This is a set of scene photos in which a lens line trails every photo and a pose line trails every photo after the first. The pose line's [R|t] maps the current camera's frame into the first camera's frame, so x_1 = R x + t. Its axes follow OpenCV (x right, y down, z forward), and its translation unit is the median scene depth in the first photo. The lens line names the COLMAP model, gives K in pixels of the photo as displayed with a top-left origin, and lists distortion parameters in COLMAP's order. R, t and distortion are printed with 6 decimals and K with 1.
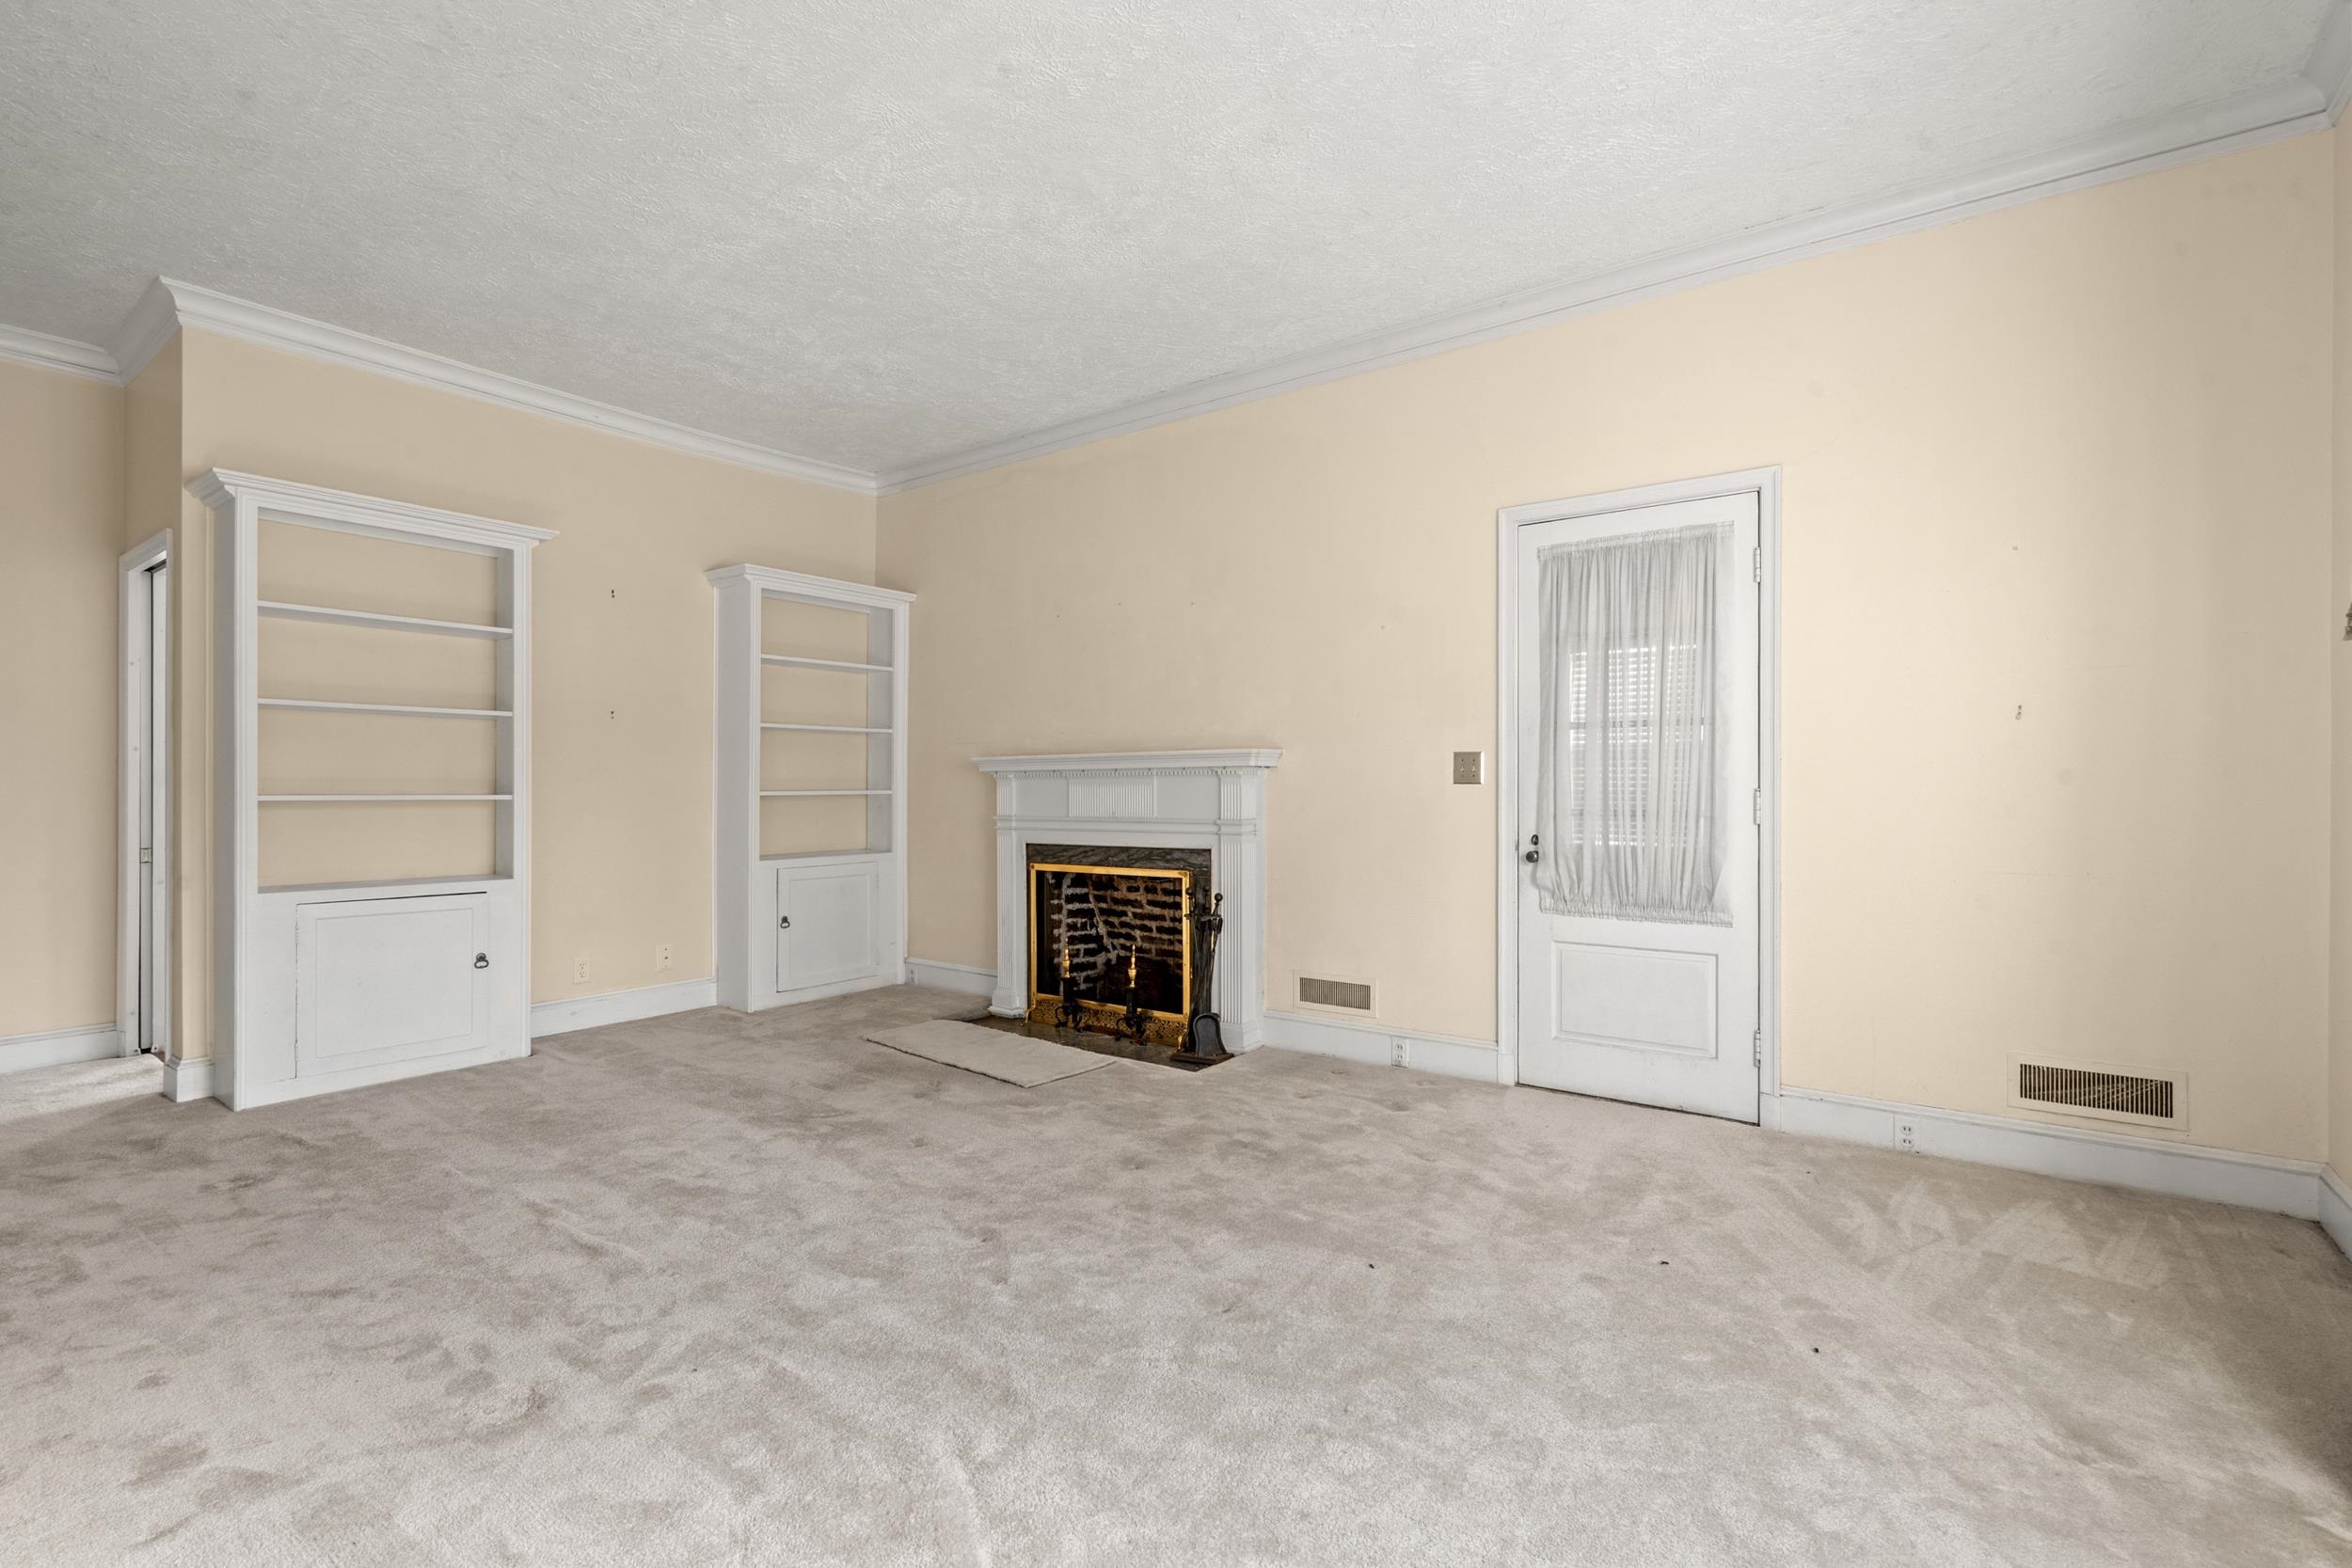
lens RADIAL K [[1064.6, 0, 1172.8], [0, 1064.6, 784.3], [0, 0, 1]] dist [-0.001201, 0.000381]
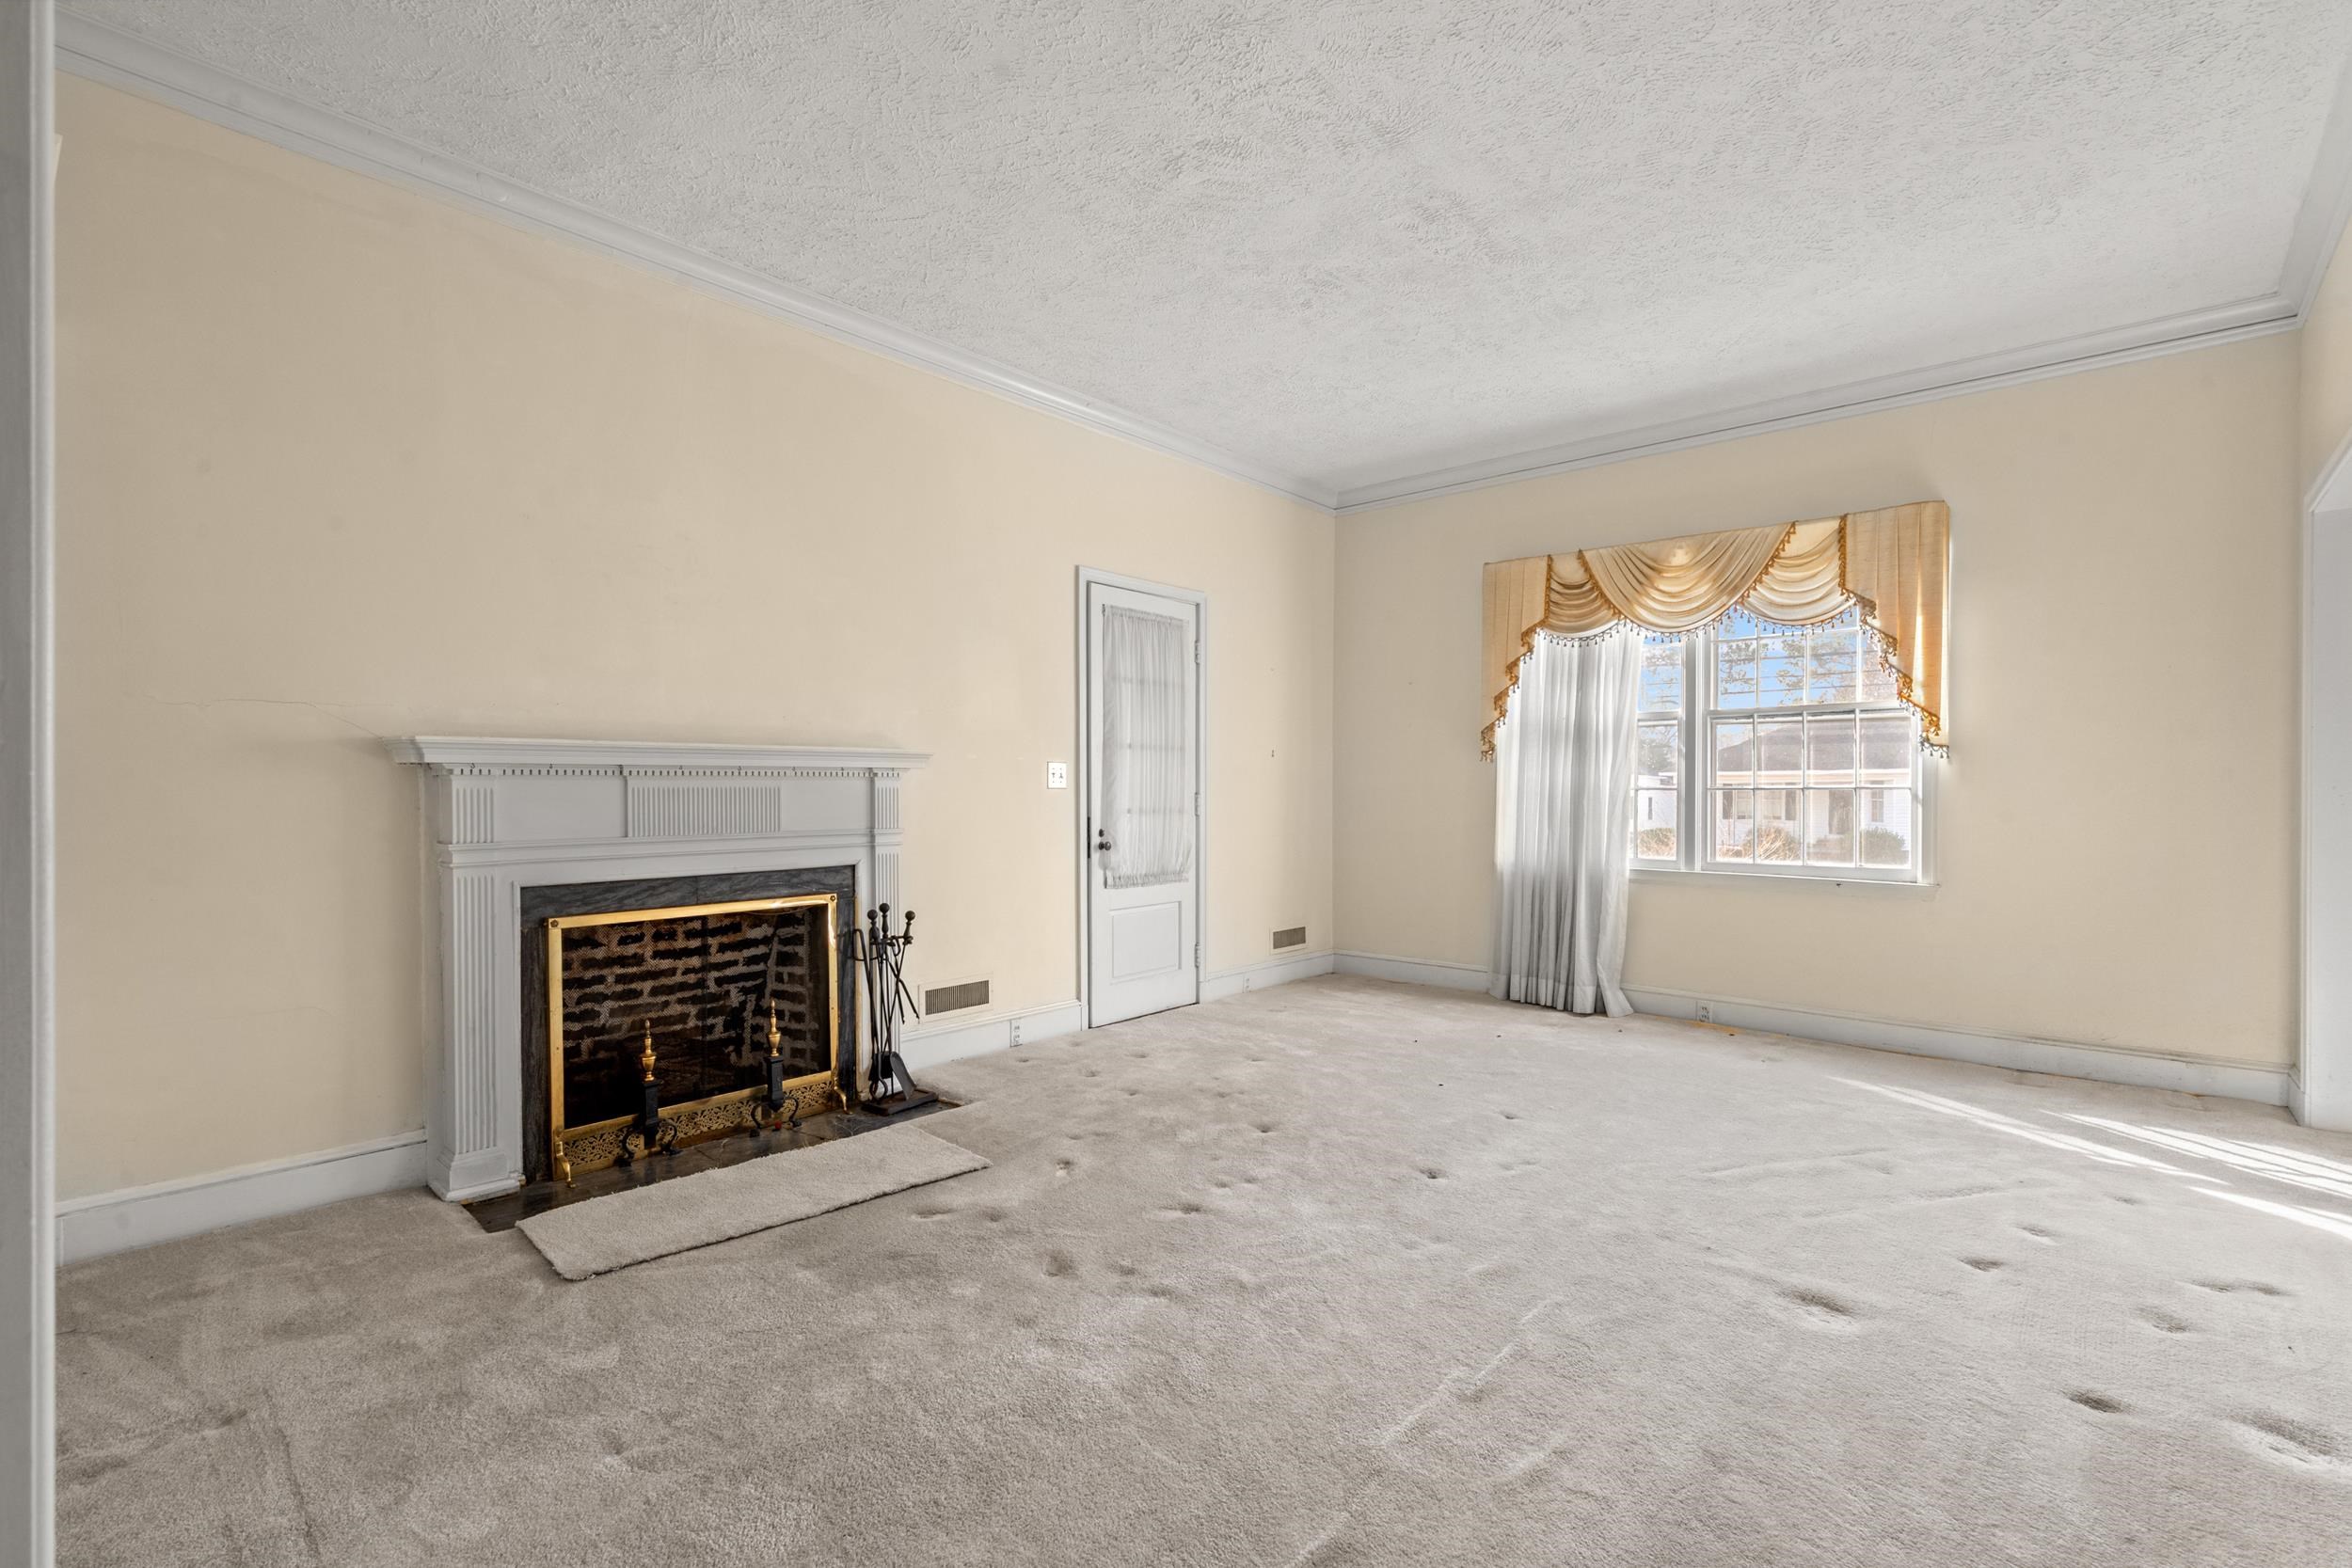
lens RADIAL K [[1064.6, 0, 1172.5], [0, 1064.6, 797.4], [0, 0, 1]] dist [-0.001201, 0.000381]
pose [[0.092811, -0.006568, 0.995662, -0.741763], [-0.002924, 0.999972, 0.006869, 0.000937], [-0.995679, -0.003549, 0.092789, 0.635373]]
